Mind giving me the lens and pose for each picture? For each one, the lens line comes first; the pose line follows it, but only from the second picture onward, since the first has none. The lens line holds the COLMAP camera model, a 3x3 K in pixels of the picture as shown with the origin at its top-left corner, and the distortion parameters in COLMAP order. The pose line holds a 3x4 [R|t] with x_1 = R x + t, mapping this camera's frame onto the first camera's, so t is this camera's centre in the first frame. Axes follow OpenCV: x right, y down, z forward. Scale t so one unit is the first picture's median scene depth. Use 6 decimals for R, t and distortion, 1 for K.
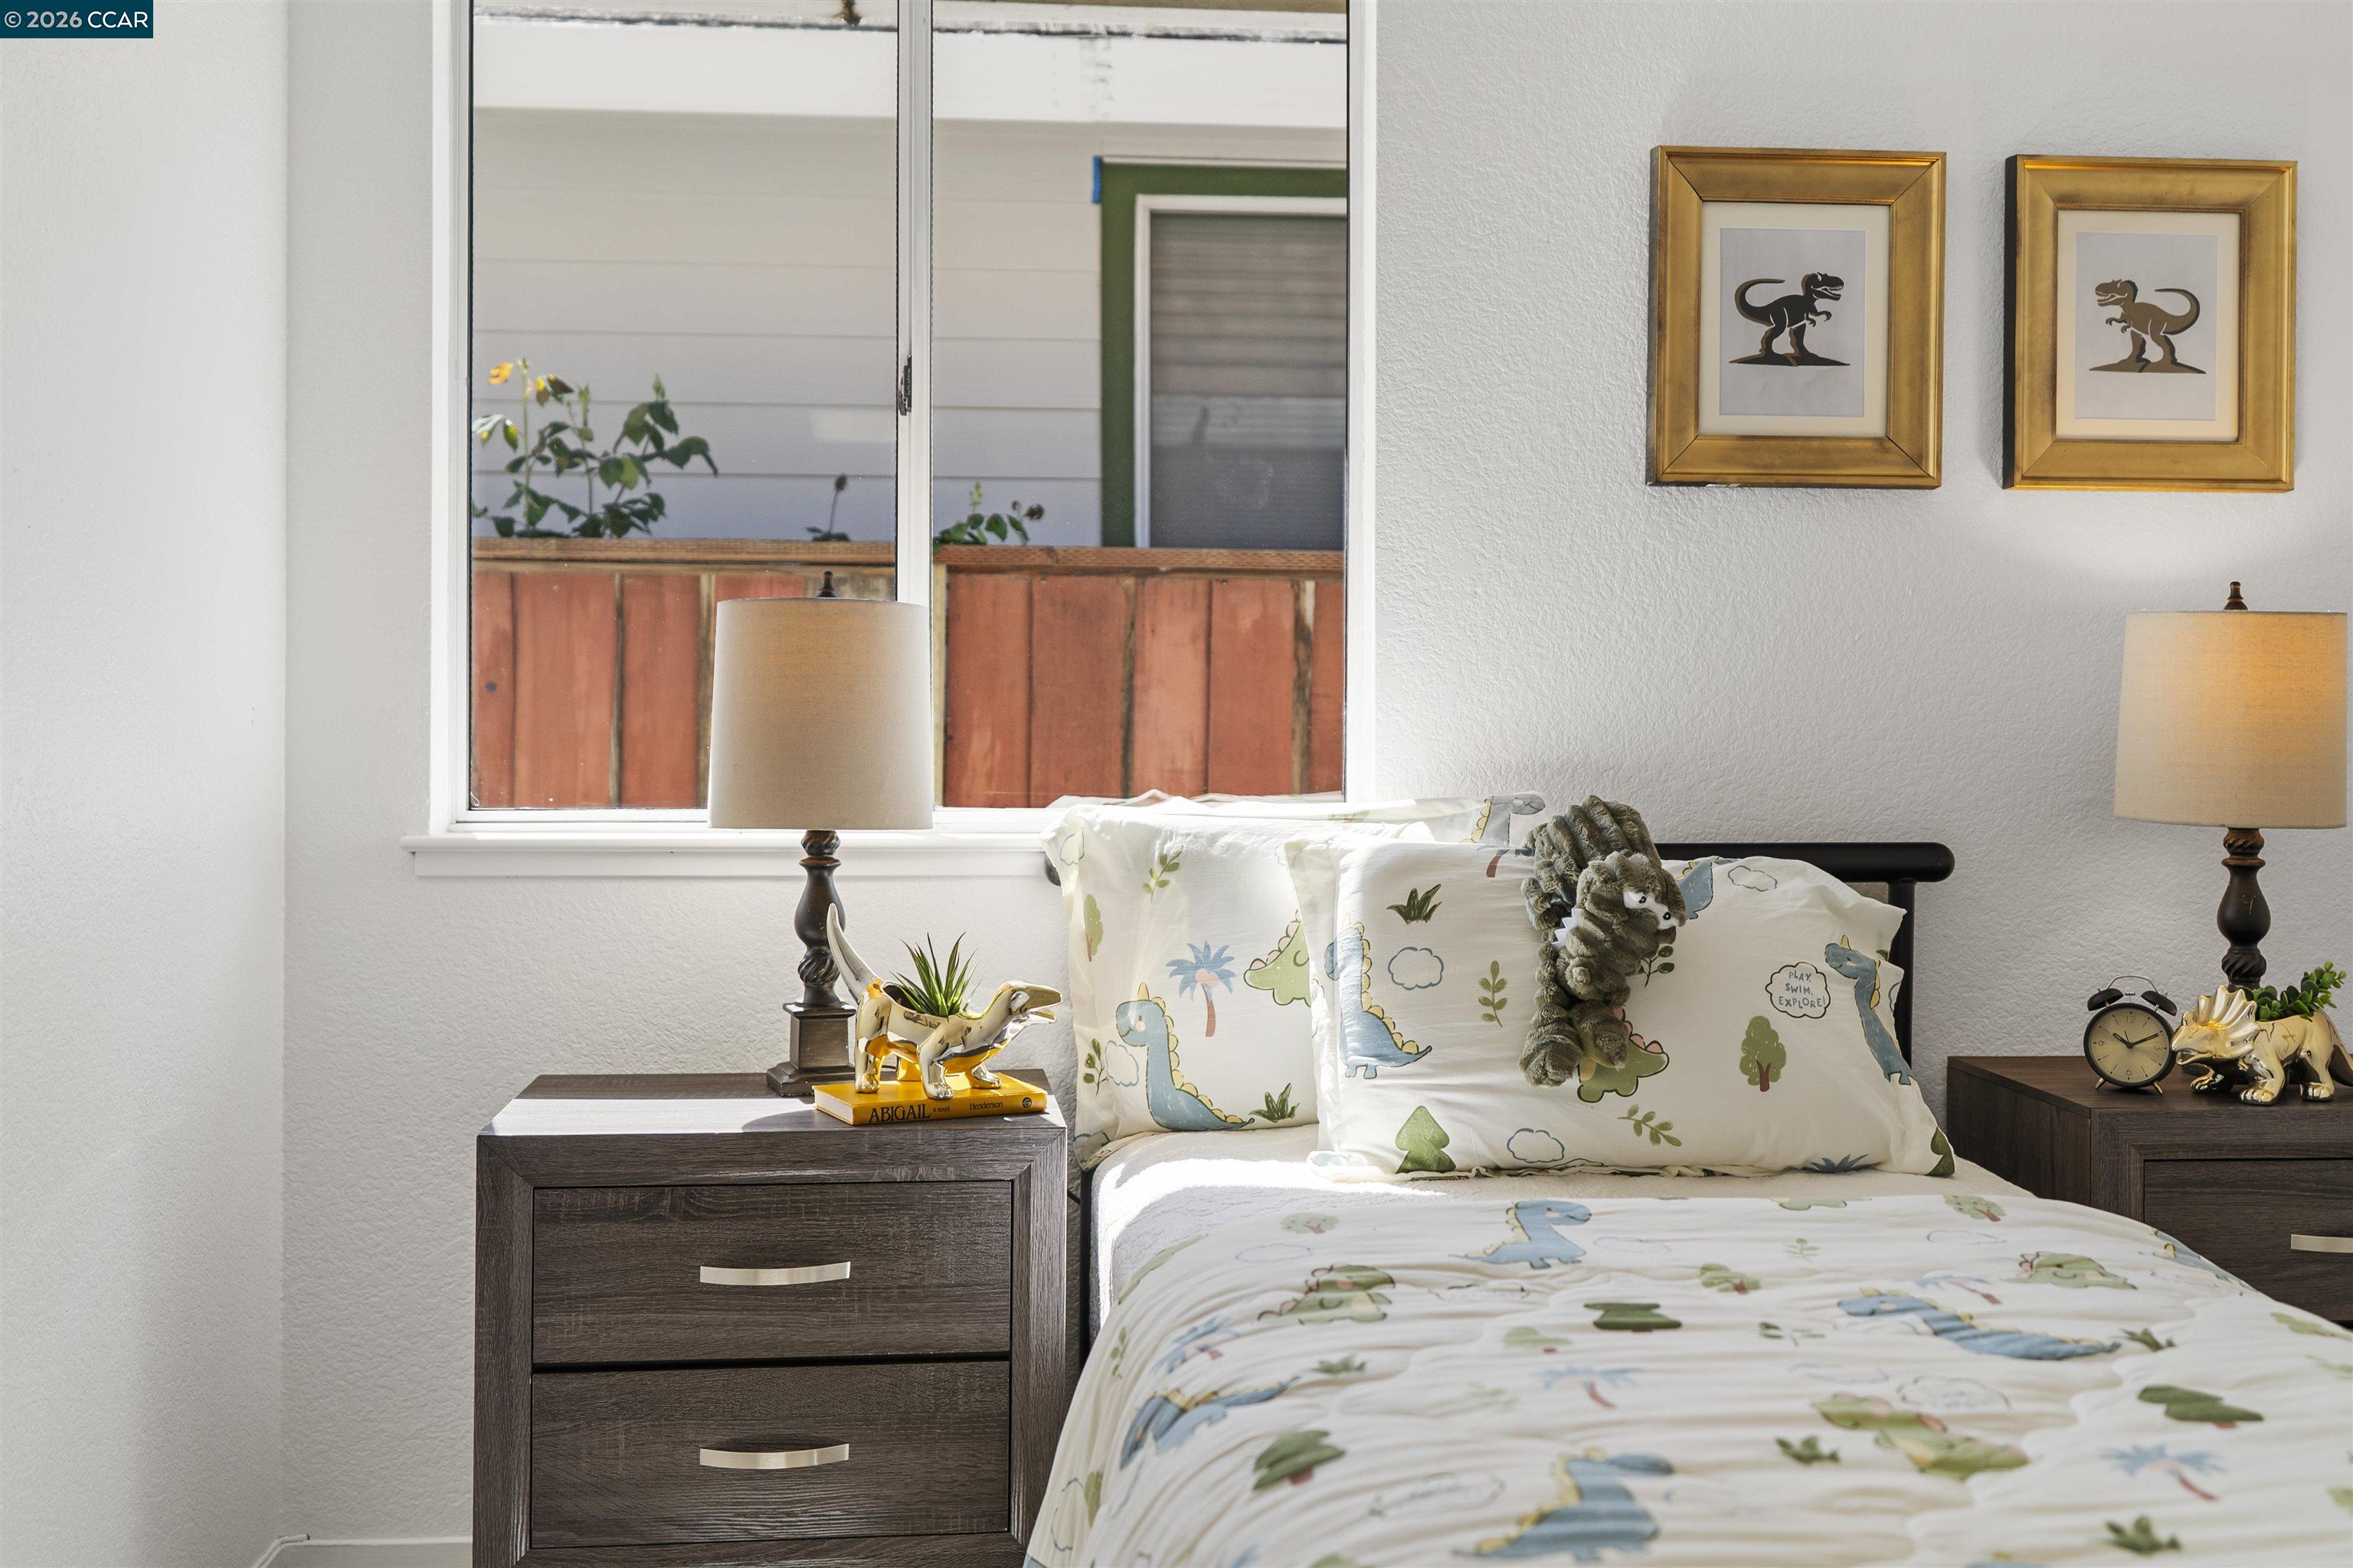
lens RADIAL K [[2290.5, 0, 1183.6], [0, 2290.5, 718.2], [0, 0, 1]] dist [0.007642, 0.000000]
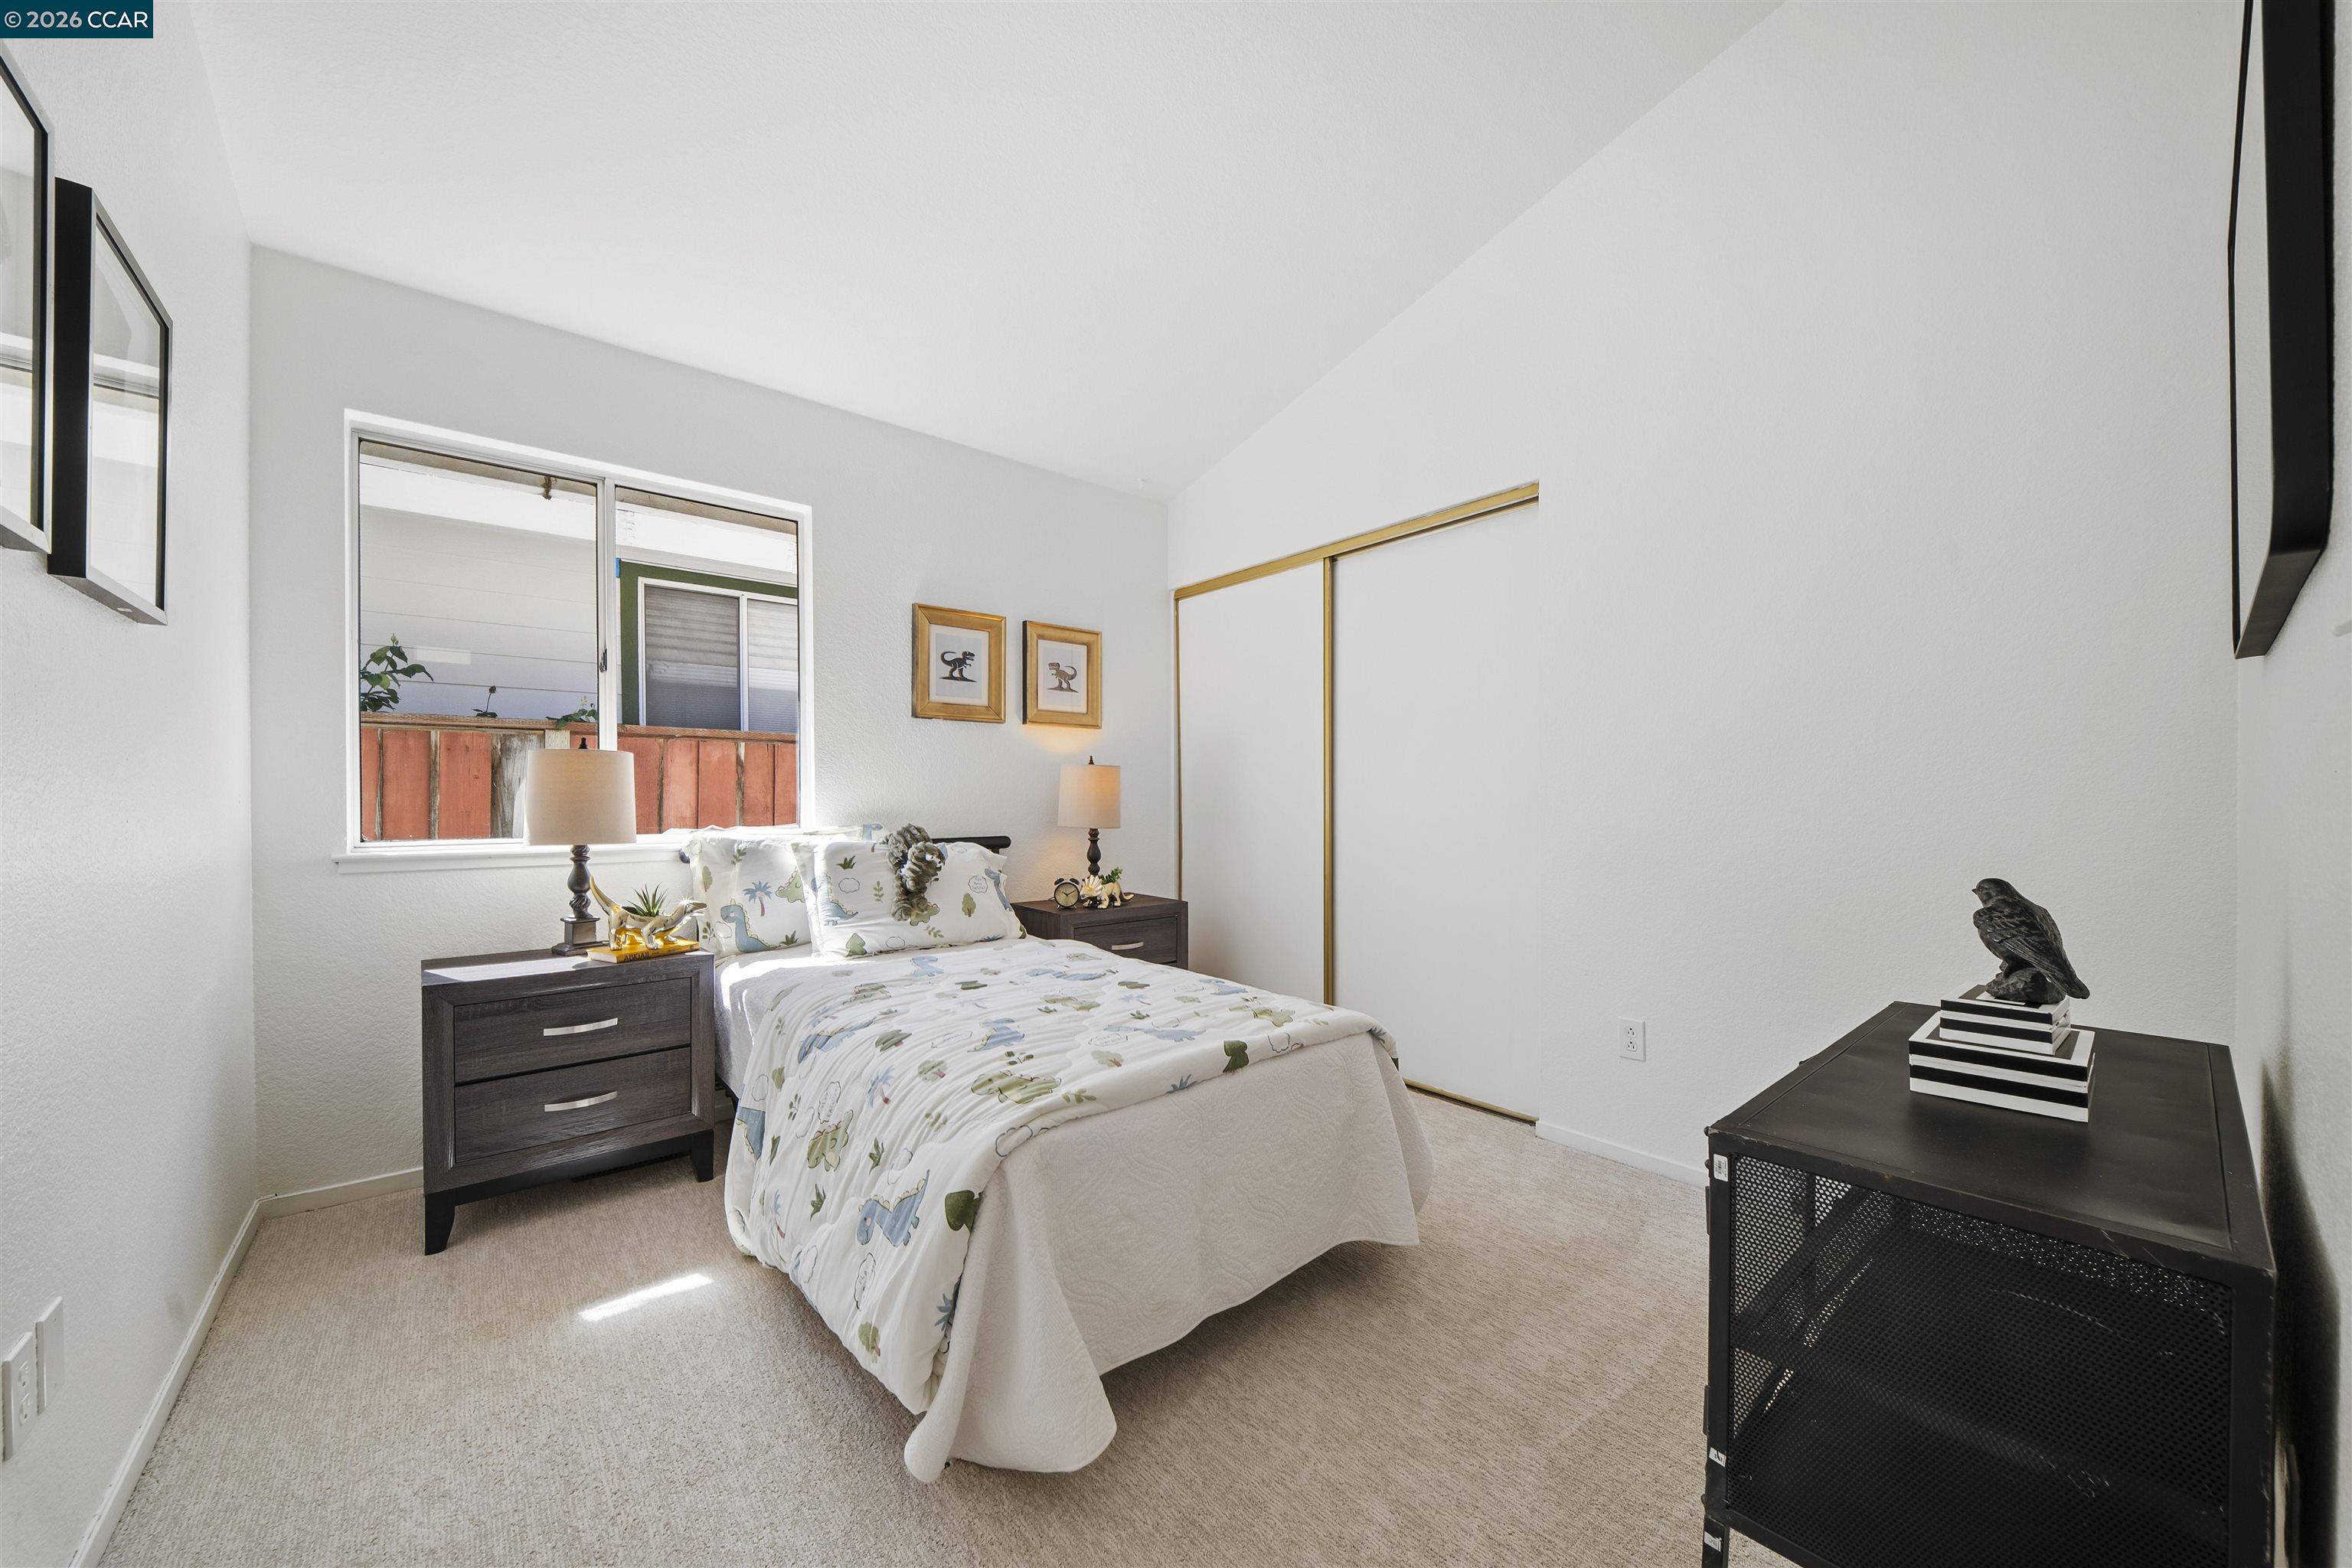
lens RADIAL K [[830.9, 0, 1175.0], [0, 830.9, 803.0], [0, 0, 1]] dist [-0.004954, -0.001500]
pose [[0.813406, -0.007551, 0.581647, -0.156270], [0.000371, 0.999922, 0.012463, -0.005619], [-0.581696, -0.009922, 0.813346, -0.070497]]
